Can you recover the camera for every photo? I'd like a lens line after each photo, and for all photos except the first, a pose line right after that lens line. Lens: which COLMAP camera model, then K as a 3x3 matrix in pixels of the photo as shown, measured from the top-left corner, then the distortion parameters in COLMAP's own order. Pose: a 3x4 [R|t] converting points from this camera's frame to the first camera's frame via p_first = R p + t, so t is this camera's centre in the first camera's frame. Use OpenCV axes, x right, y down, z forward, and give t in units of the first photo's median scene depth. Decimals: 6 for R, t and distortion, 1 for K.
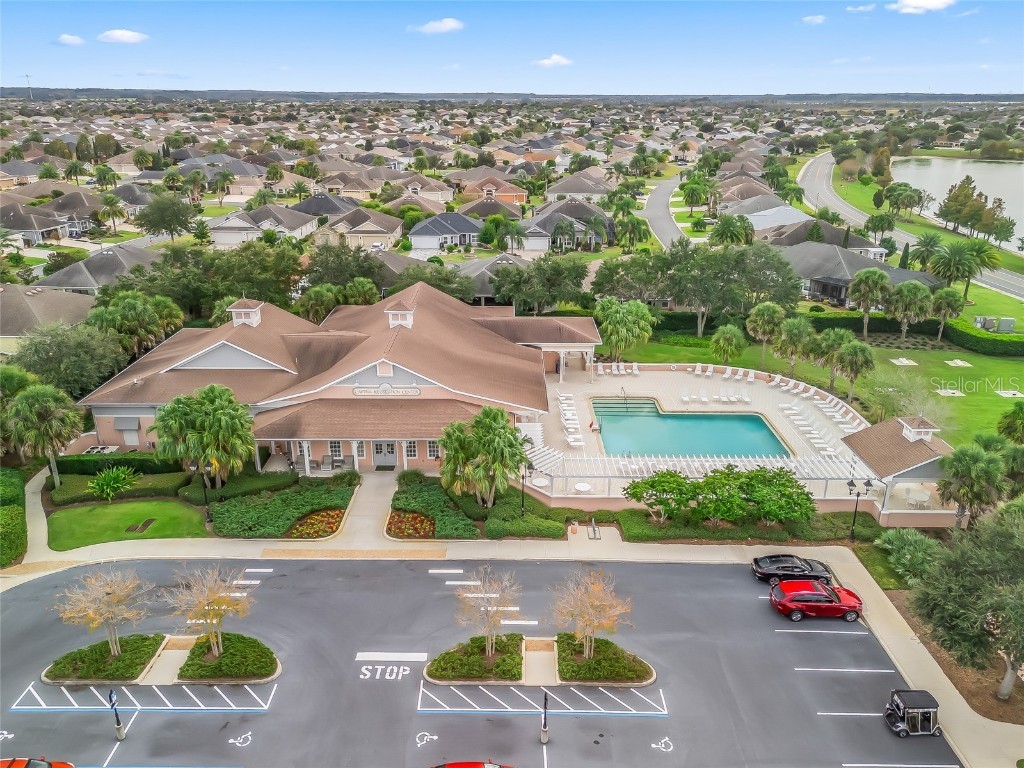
lens RADIAL K [[738.9, 0, 505.1], [0, 738.9, 390.2], [0, 0, 1]] dist [0.060733, -0.038904]
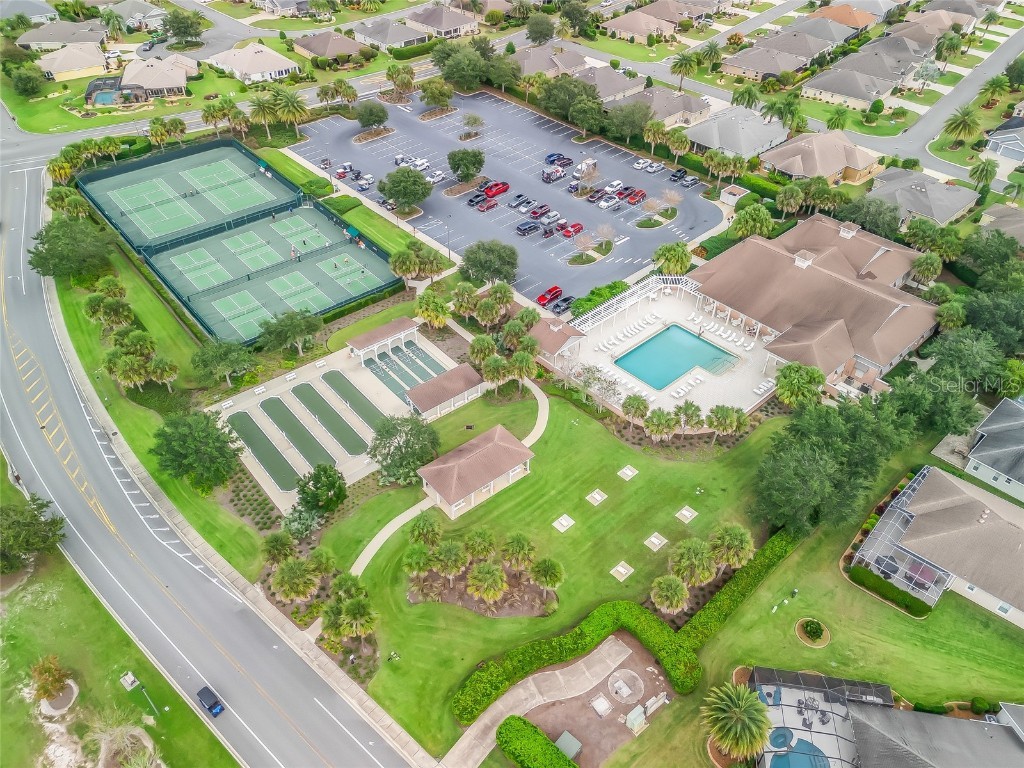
lens RADIAL K [[738.9, 0, 505.1], [0, 738.9, 390.2], [0, 0, 1]] dist [0.060733, -0.038904]
pose [[-0.730677, 0.441612, -0.520663, 1.801335], [-0.266853, 0.517223, 0.813185, -1.490761], [0.628411, 0.733116, -0.260078, 1.551456]]
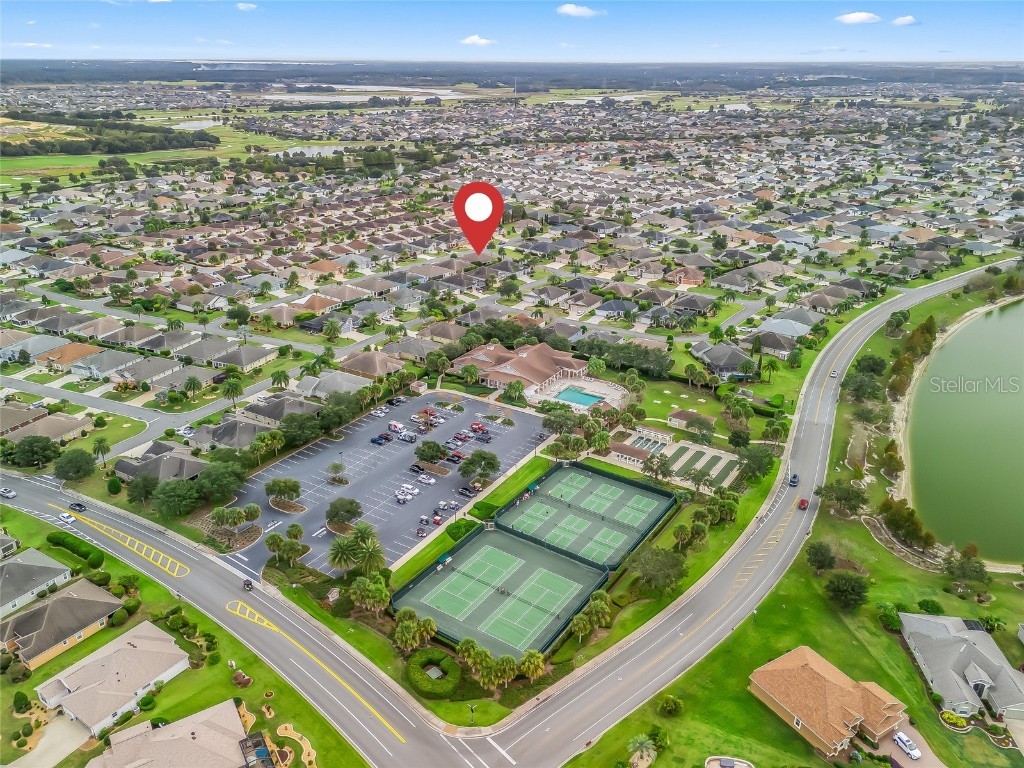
lens RADIAL K [[738.9, 0, 505.1], [0, 738.9, 390.2], [0, 0, 1]] dist [0.060733, -0.038904]
pose [[0.850747, 0.205476, -0.483745, 2.145808], [-0.186374, 0.978541, 0.087876, -0.298387], [0.491421, 0.015398, 0.870786, -3.077383]]
